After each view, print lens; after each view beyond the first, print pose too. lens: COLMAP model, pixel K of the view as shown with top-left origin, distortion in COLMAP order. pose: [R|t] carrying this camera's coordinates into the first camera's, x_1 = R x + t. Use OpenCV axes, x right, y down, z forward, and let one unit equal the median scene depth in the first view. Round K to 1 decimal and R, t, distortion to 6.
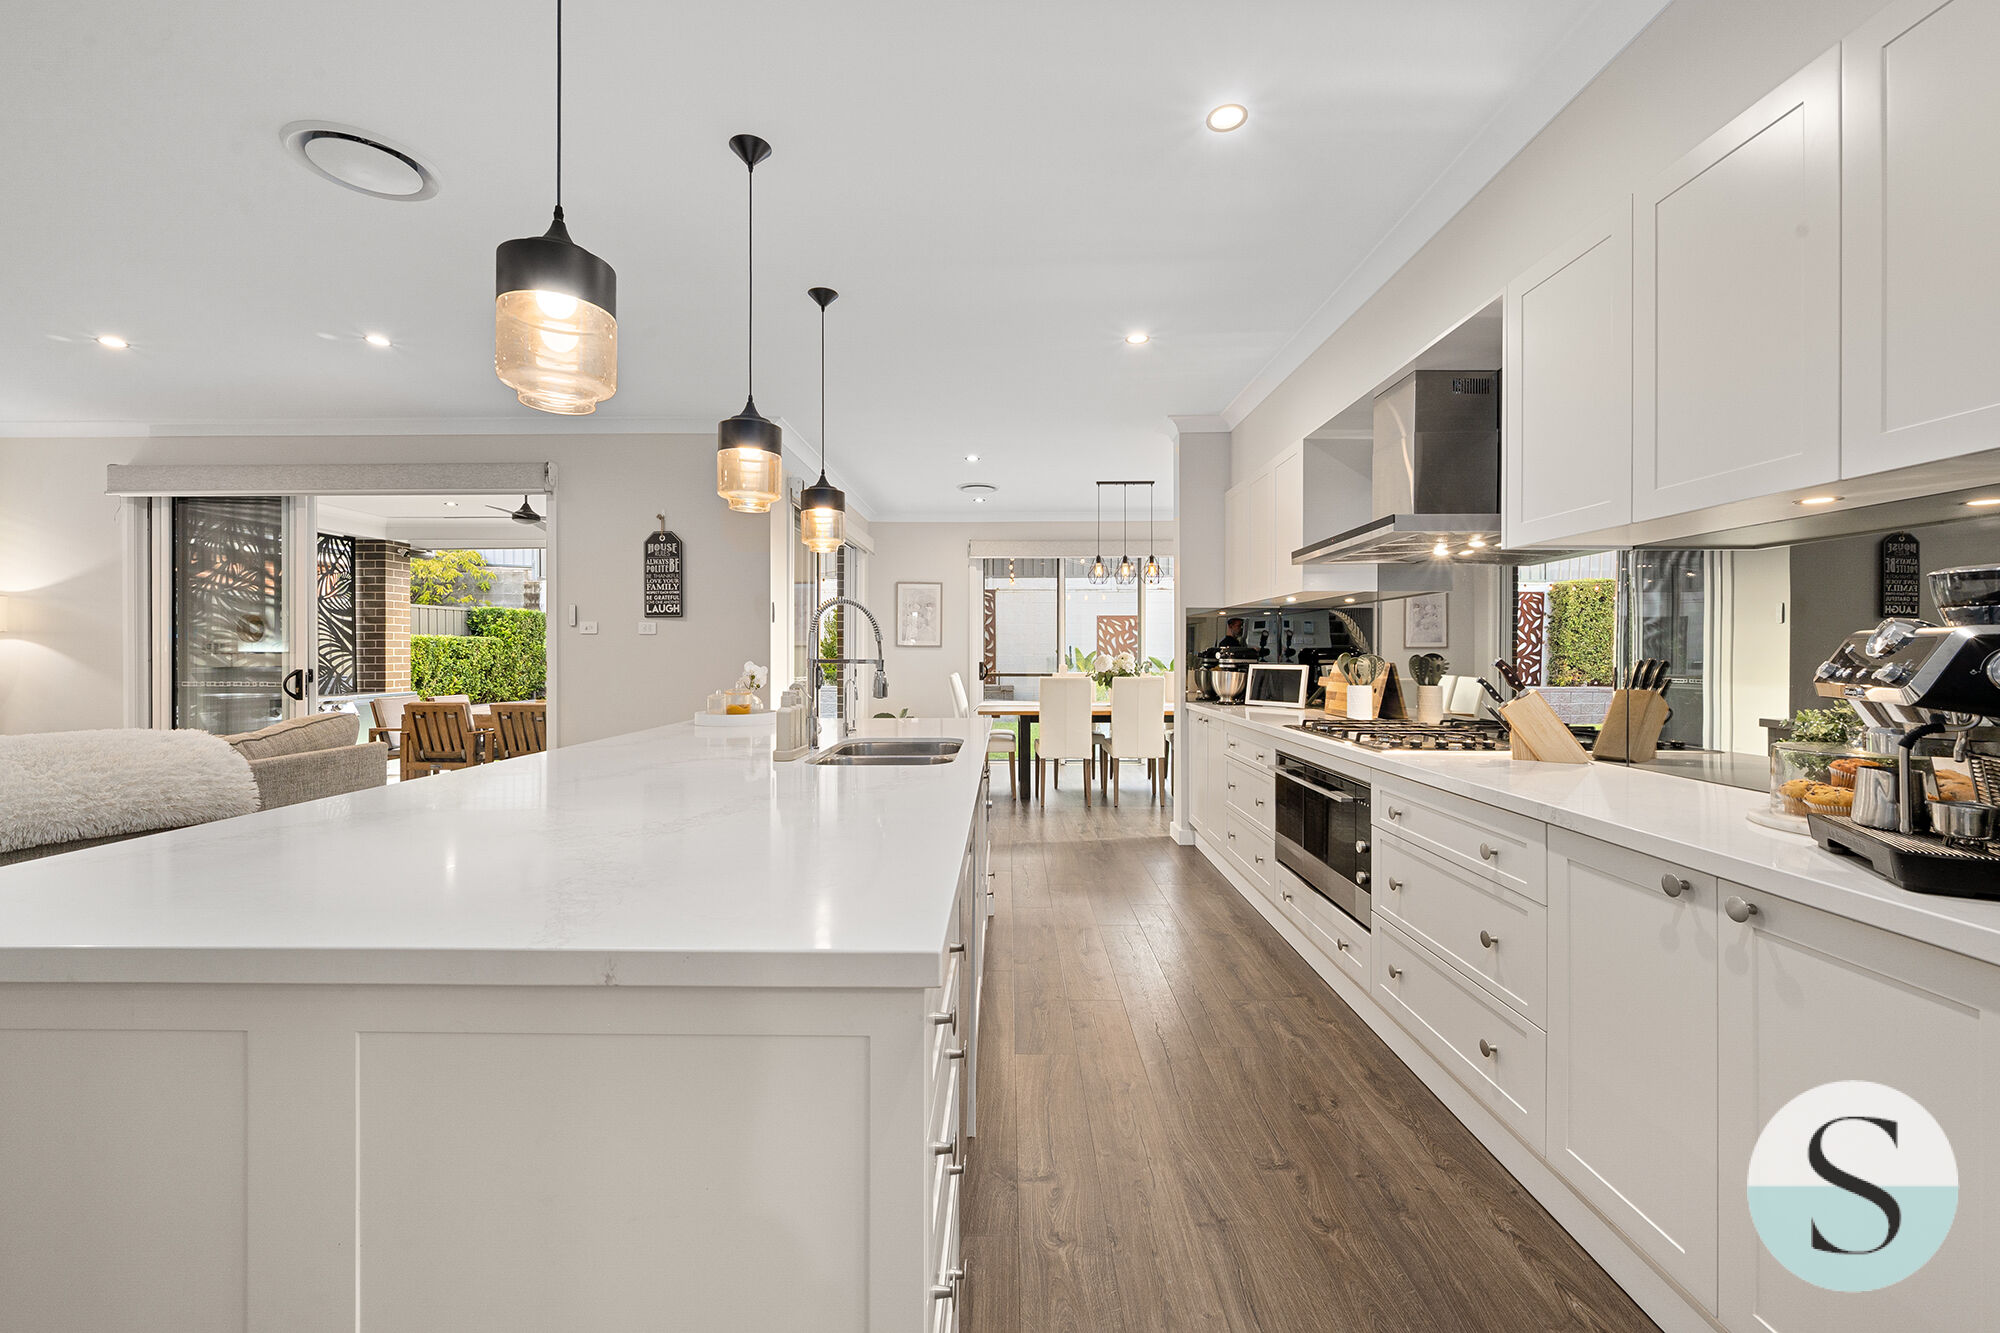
lens RADIAL K [[798.4, 0, 991.2], [0, 798.4, 659.6], [0, 0, 1]] dist [0.000499, 0.000227]
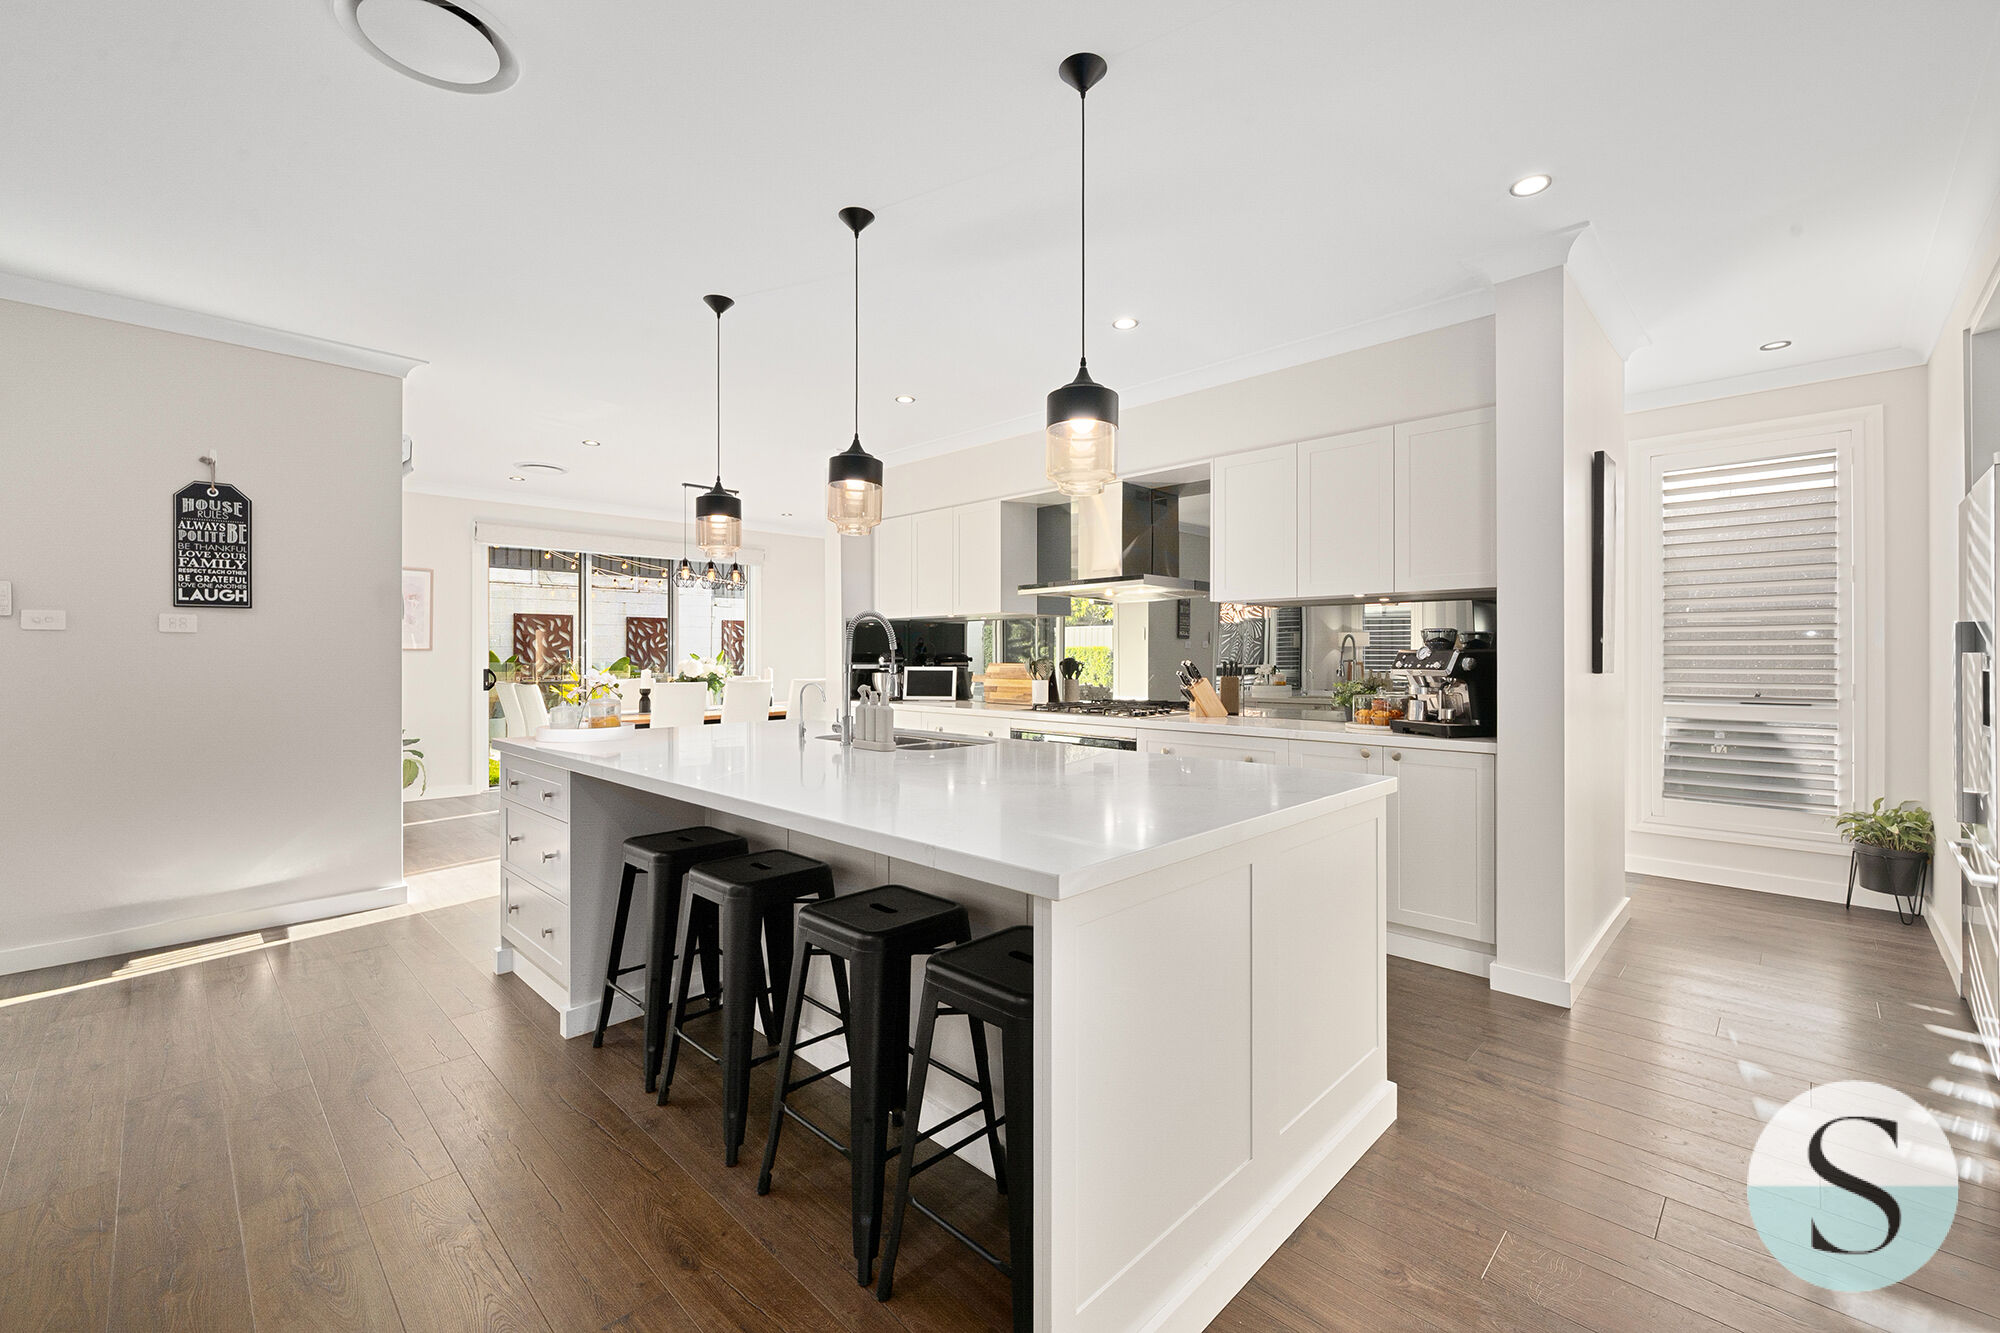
lens RADIAL K [[824.8, 0, 1011.0], [0, 824.8, 662.3], [0, 0, 1]] dist [-0.021223, -0.000399]
pose [[0.670892, -0.006995, 0.741522, -0.465626], [0.006166, 0.999974, 0.003854, -0.004676], [-0.741529, 0.001987, 0.670918, 0.027690]]
